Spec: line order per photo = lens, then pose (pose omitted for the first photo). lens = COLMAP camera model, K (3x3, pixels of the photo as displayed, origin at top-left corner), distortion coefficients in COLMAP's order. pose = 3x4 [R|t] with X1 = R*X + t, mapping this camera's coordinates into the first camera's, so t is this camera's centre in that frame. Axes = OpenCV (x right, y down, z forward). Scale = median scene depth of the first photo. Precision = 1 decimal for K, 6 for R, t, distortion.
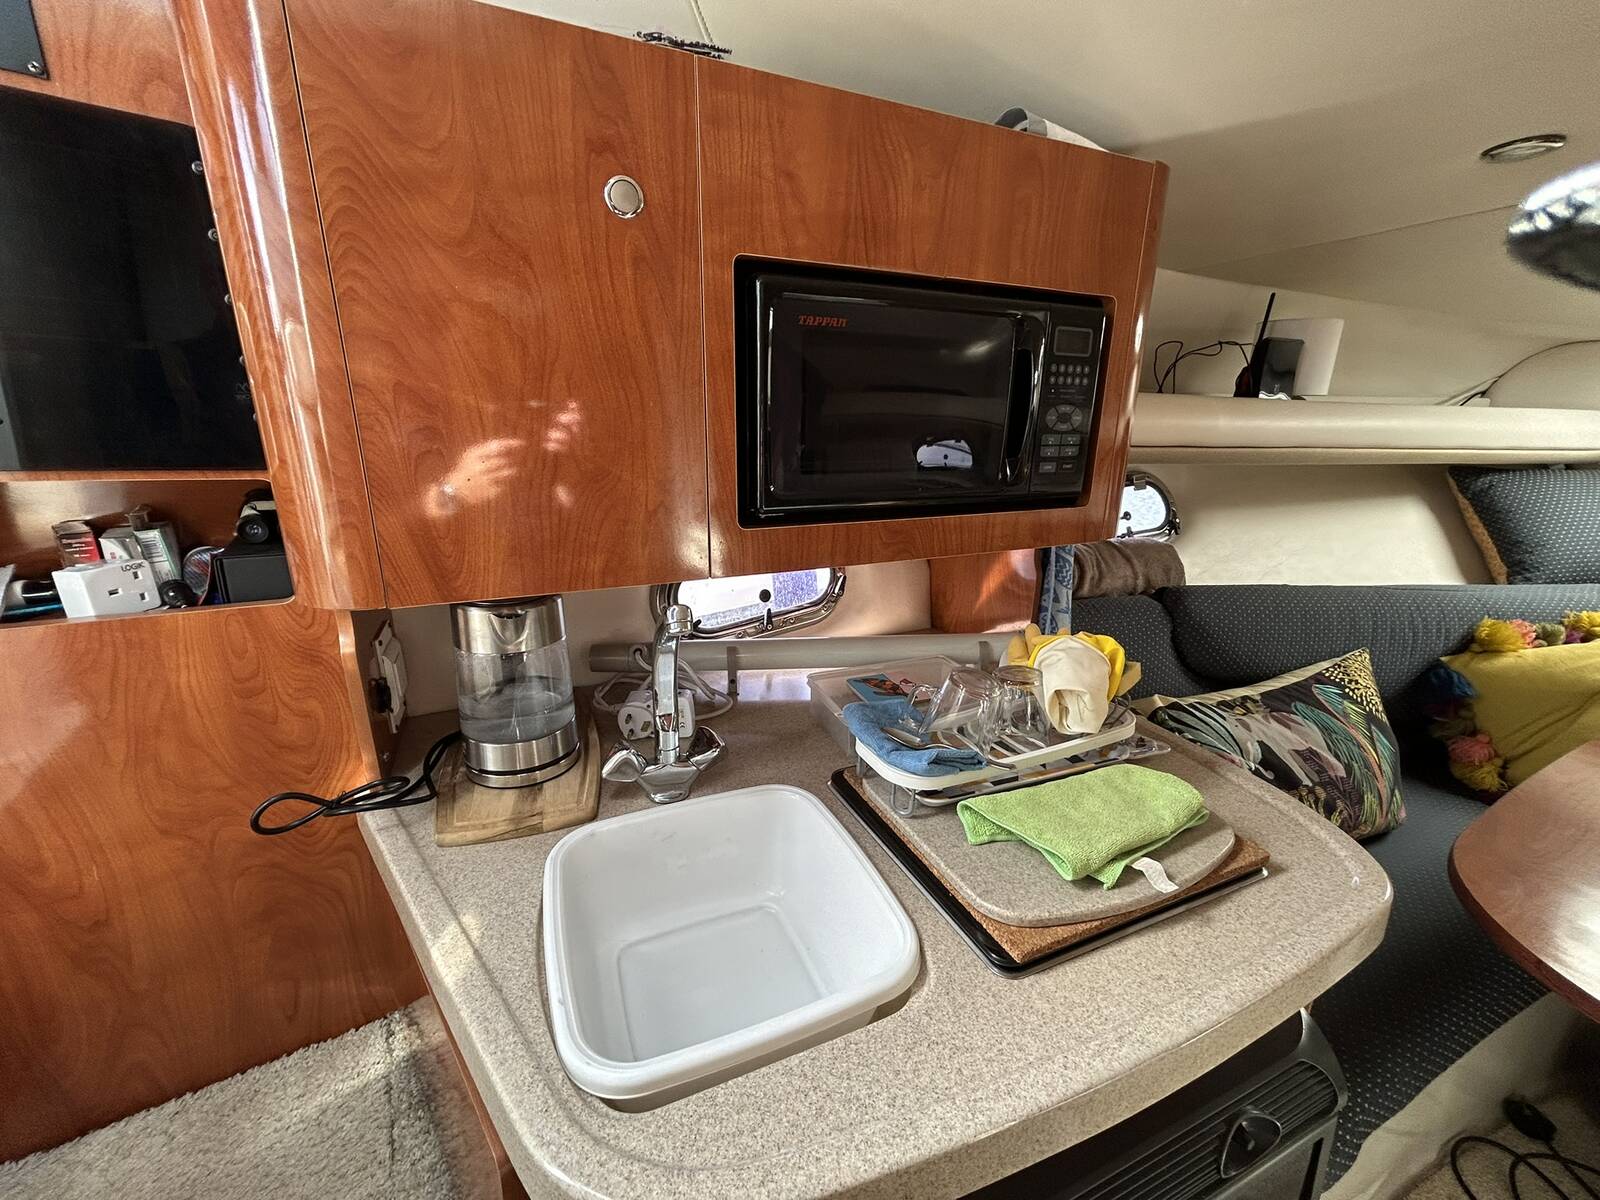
lens RADIAL K [[640.3, 0, 797.1], [0, 640.3, 600.8], [0, 0, 1]] dist [-0.003718, 0.001295]
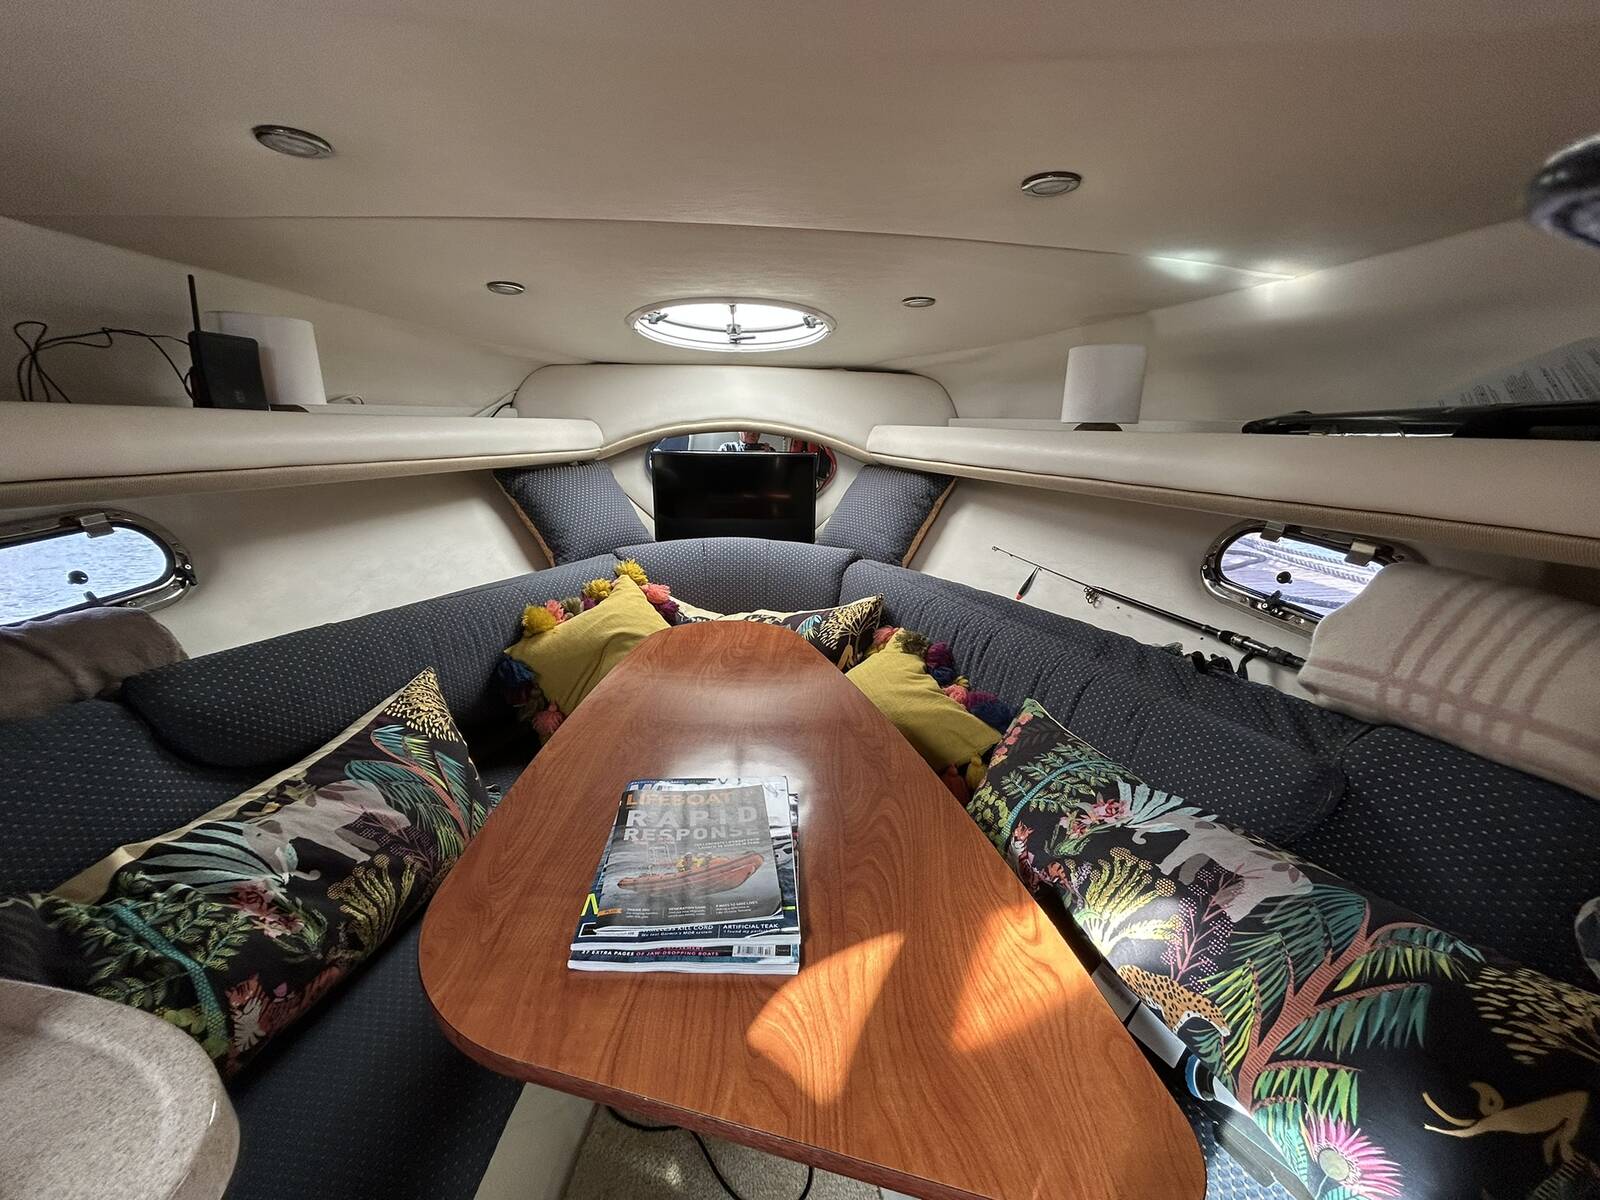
lens RADIAL K [[640.3, 0, 798.2], [0, 640.3, 604.9], [0, 0, 1]] dist [-0.003718, 0.001295]
pose [[0.475222, -0.244844, 0.845113, 0.632745], [0.241218, 0.959956, 0.142475, -0.036709], [-0.846155, 0.136149, 0.515253, 0.018722]]
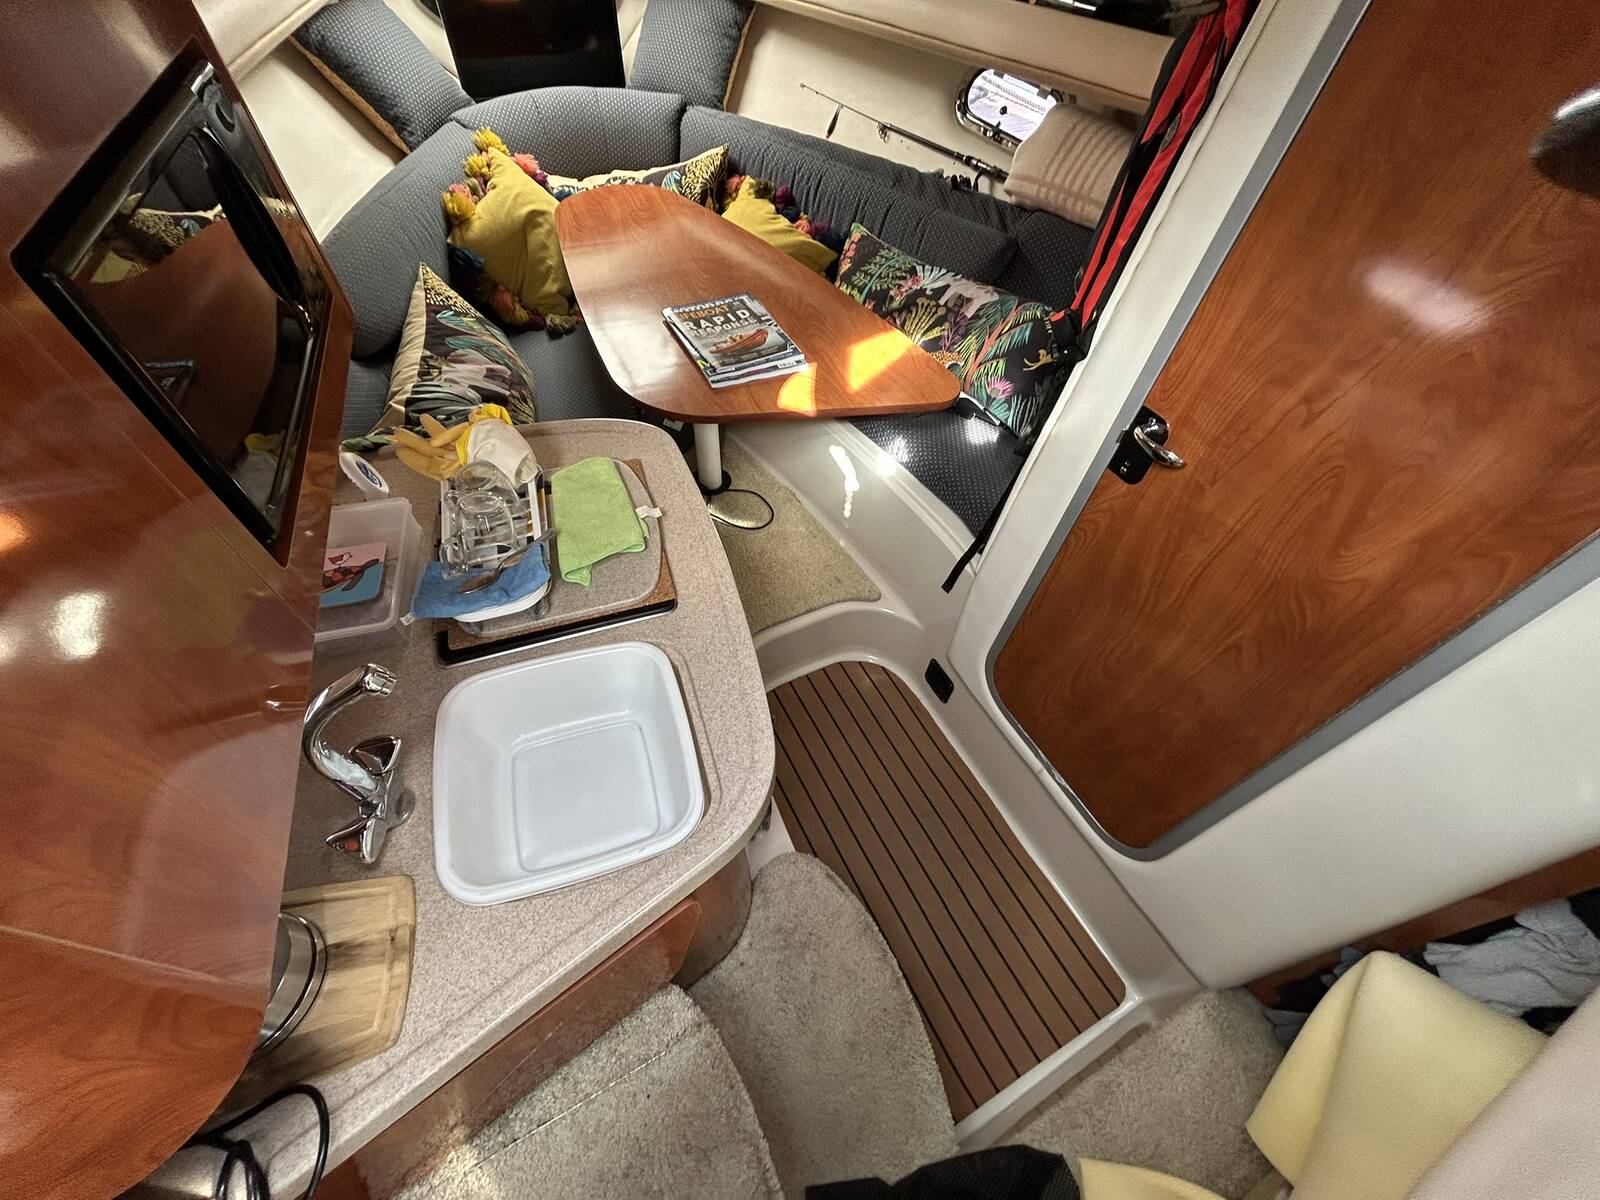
lens RADIAL K [[640.3, 0, 792.1], [0, 640.3, 599.5], [0, 0, 1]] dist [-0.003718, 0.001295]
pose [[0.084214, -0.787206, 0.610913, -0.505989], [0.241185, 0.610964, 0.754024, -0.492501], [-0.966818, 0.083843, 0.241314, 0.159586]]
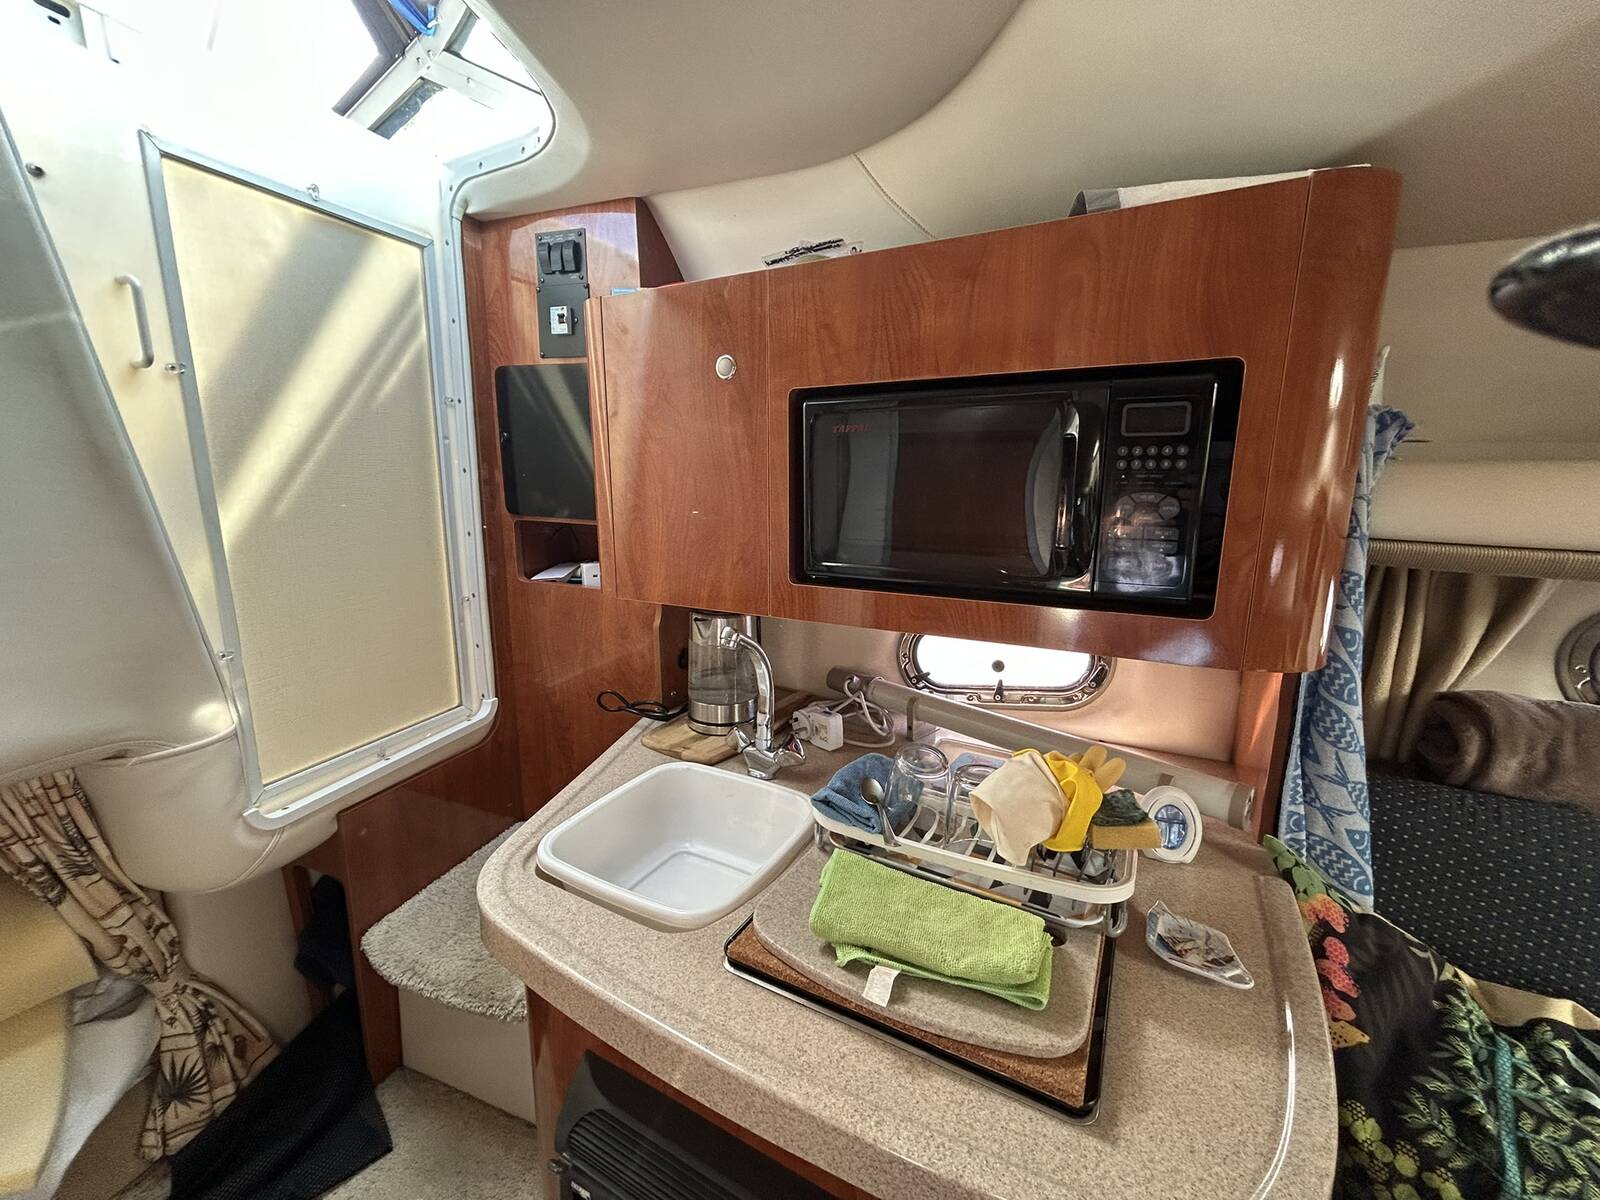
lens RADIAL K [[640.3, 0, 798.5], [0, 640.3, 600.7], [0, 0, 1]] dist [-0.003718, 0.001295]
pose [[0.613245, 0.143484, -0.776751, 0.852794], [-0.213972, 0.976772, 0.011501, -0.085093], [0.760359, 0.159150, 0.629703, 0.160541]]
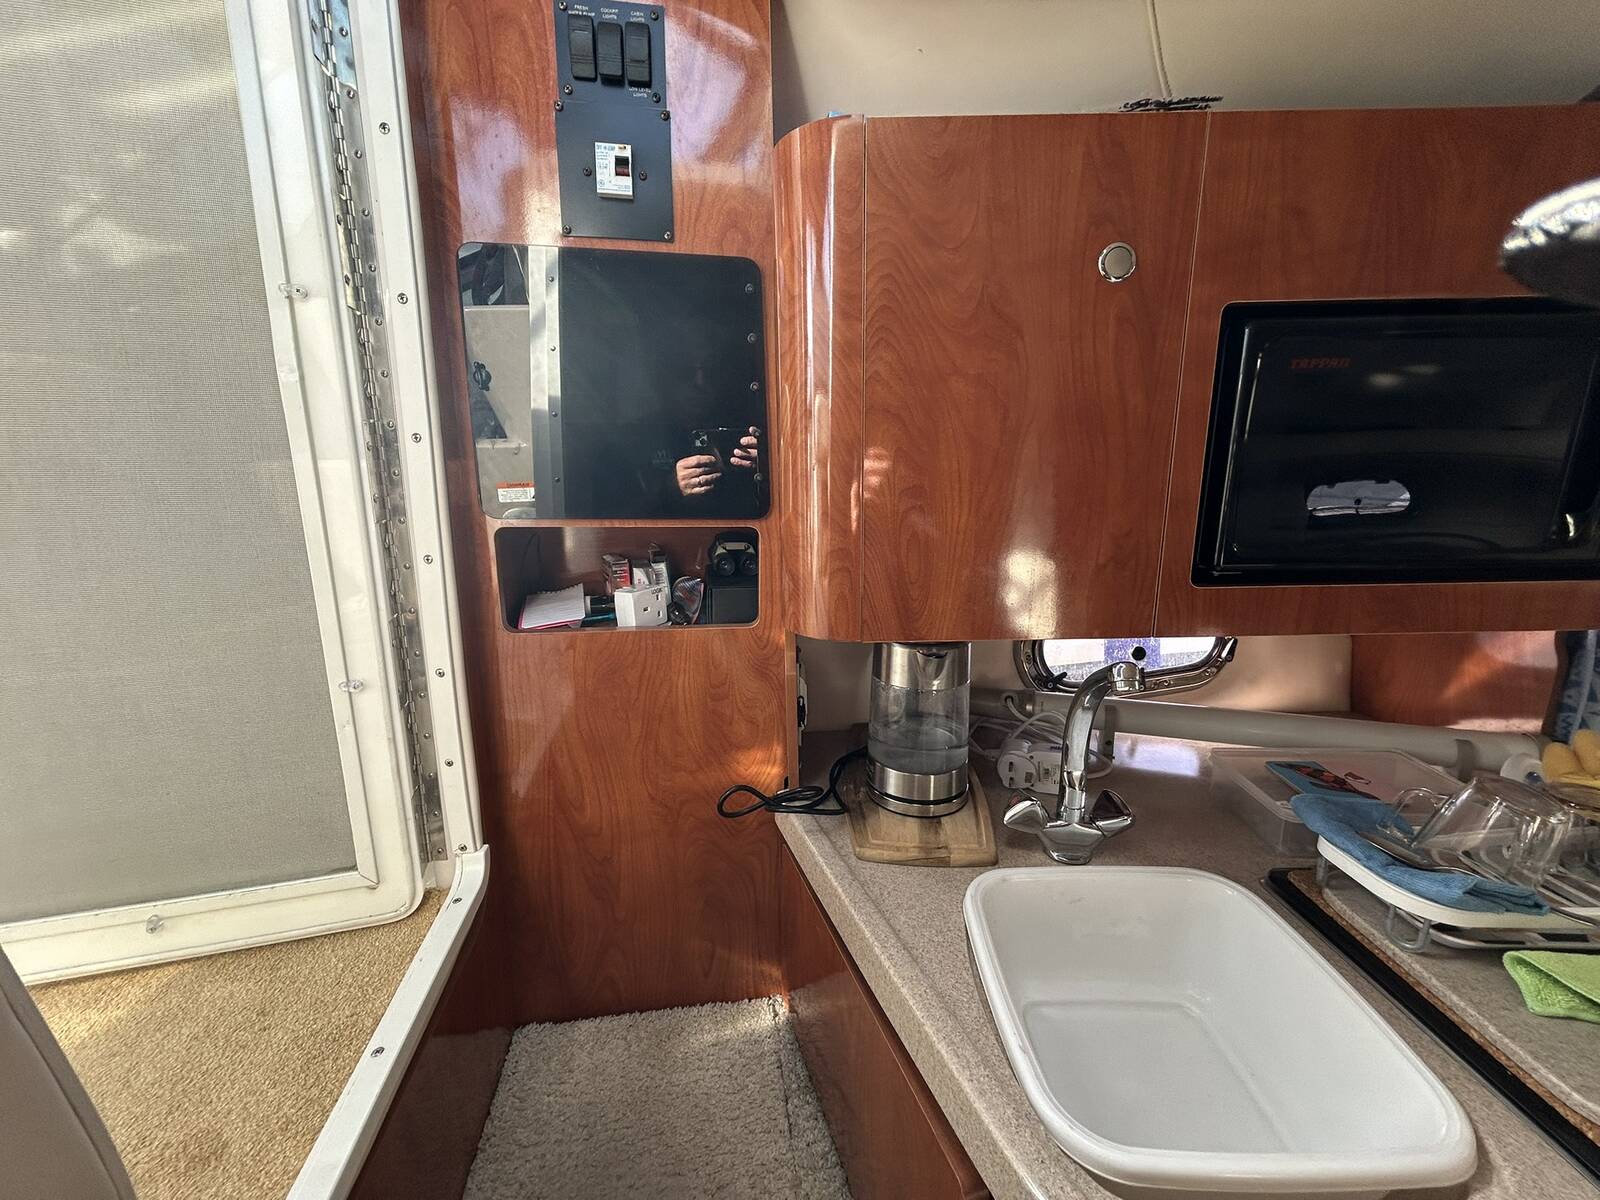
lens RADIAL K [[640.3, 0, 798.4], [0, 640.3, 601.0], [0, 0, 1]] dist [-0.003718, 0.001295]
pose [[0.913094, 0.063696, -0.402744, -0.211259], [-0.088063, 0.995218, -0.042256, -0.001960], [0.398126, 0.074051, 0.914337, -0.073513]]
